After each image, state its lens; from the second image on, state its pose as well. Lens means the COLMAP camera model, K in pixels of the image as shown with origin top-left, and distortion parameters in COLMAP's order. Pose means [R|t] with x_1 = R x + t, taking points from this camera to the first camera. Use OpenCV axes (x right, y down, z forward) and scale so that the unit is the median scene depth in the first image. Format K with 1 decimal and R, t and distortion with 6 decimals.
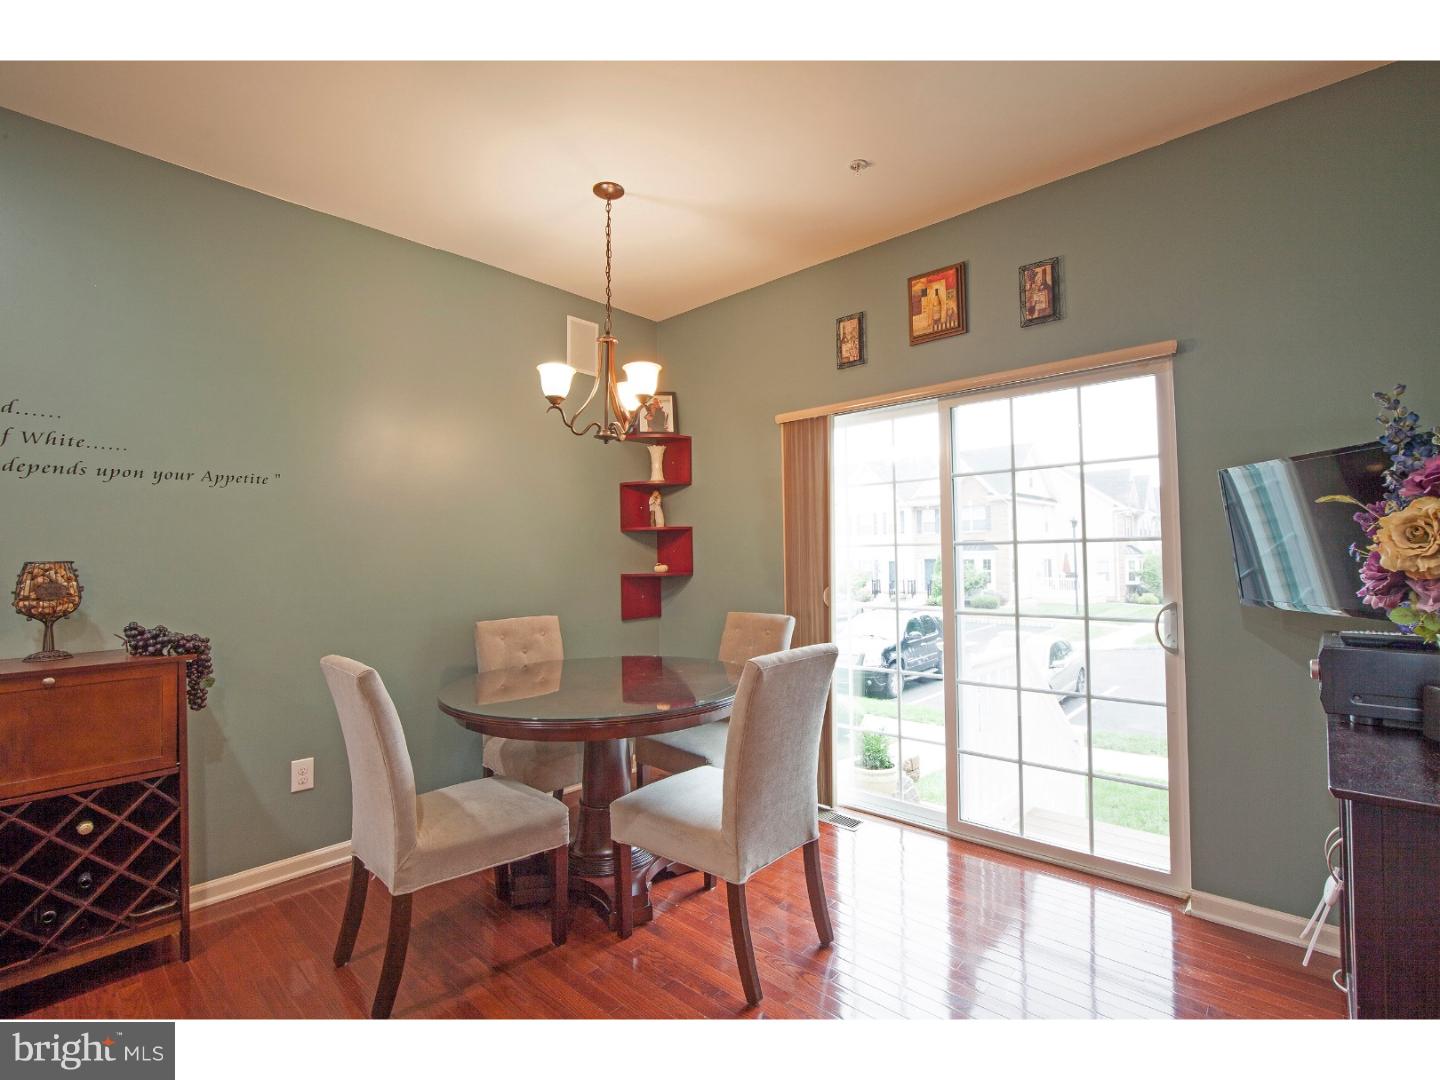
lens RADIAL K [[674.3, 0, 722.7], [0, 674.3, 528.9], [0, 0, 1]] dist [-0.026655, 0.002735]
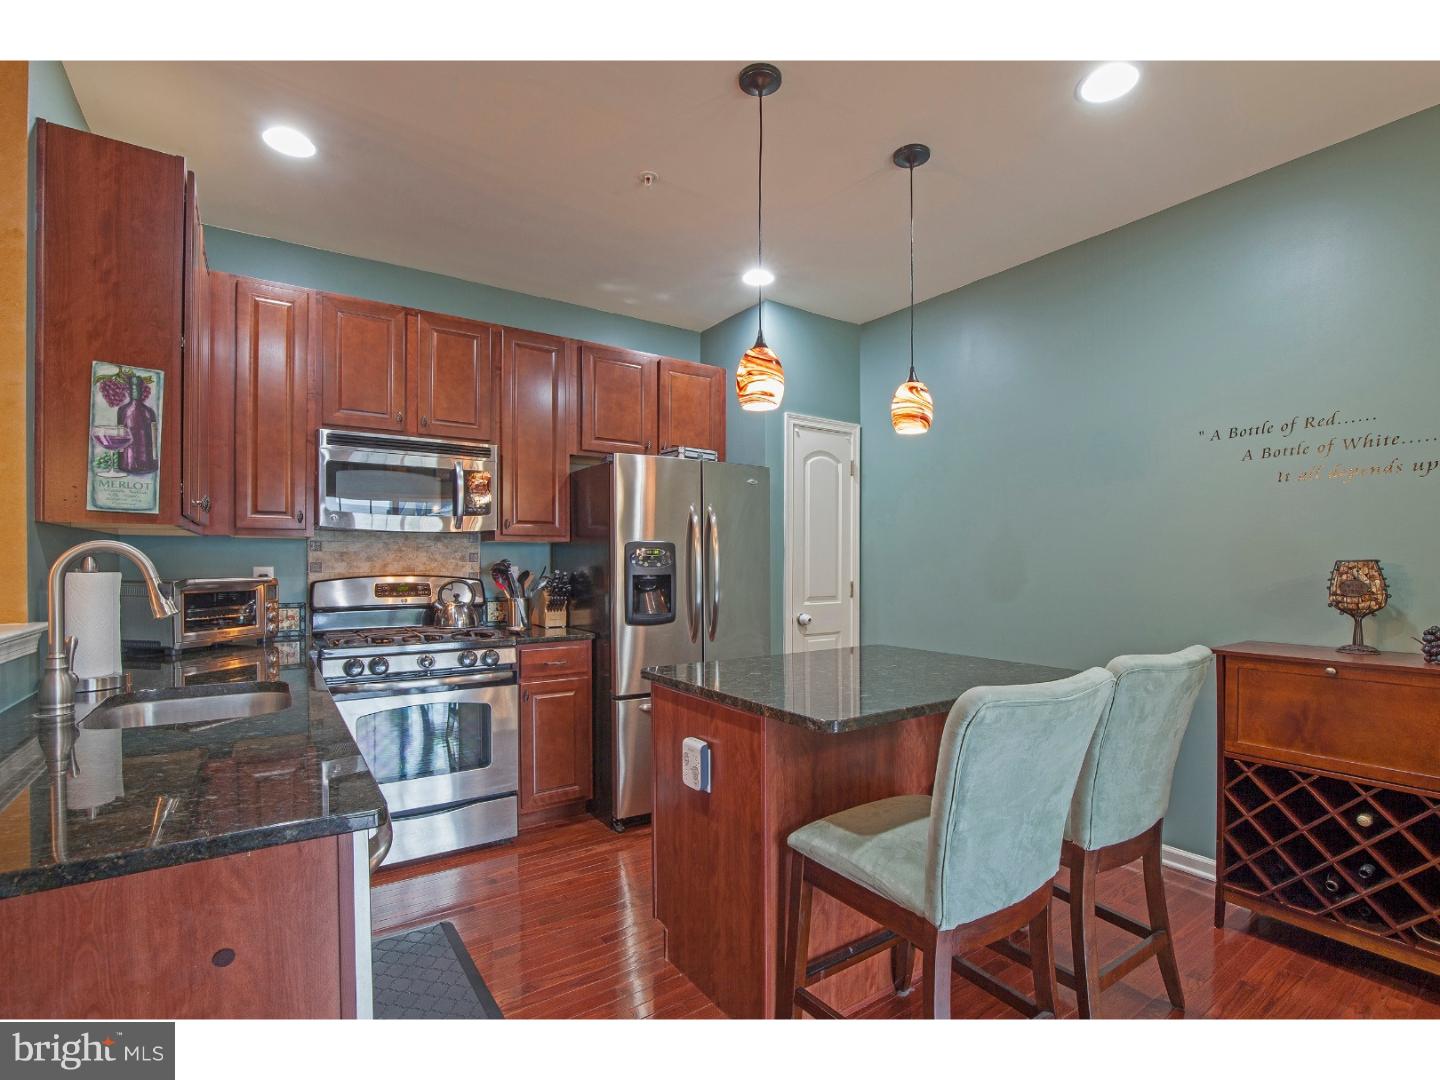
lens RADIAL K [[674.3, 0, 731.3], [0, 674.3, 566.0], [0, 0, 1]] dist [-0.026655, 0.002735]
pose [[-0.206754, 0.025043, -0.978072, 0.223876], [0.037773, 0.999131, 0.017597, 0.003079], [0.977664, -0.033306, -0.207520, 0.252648]]
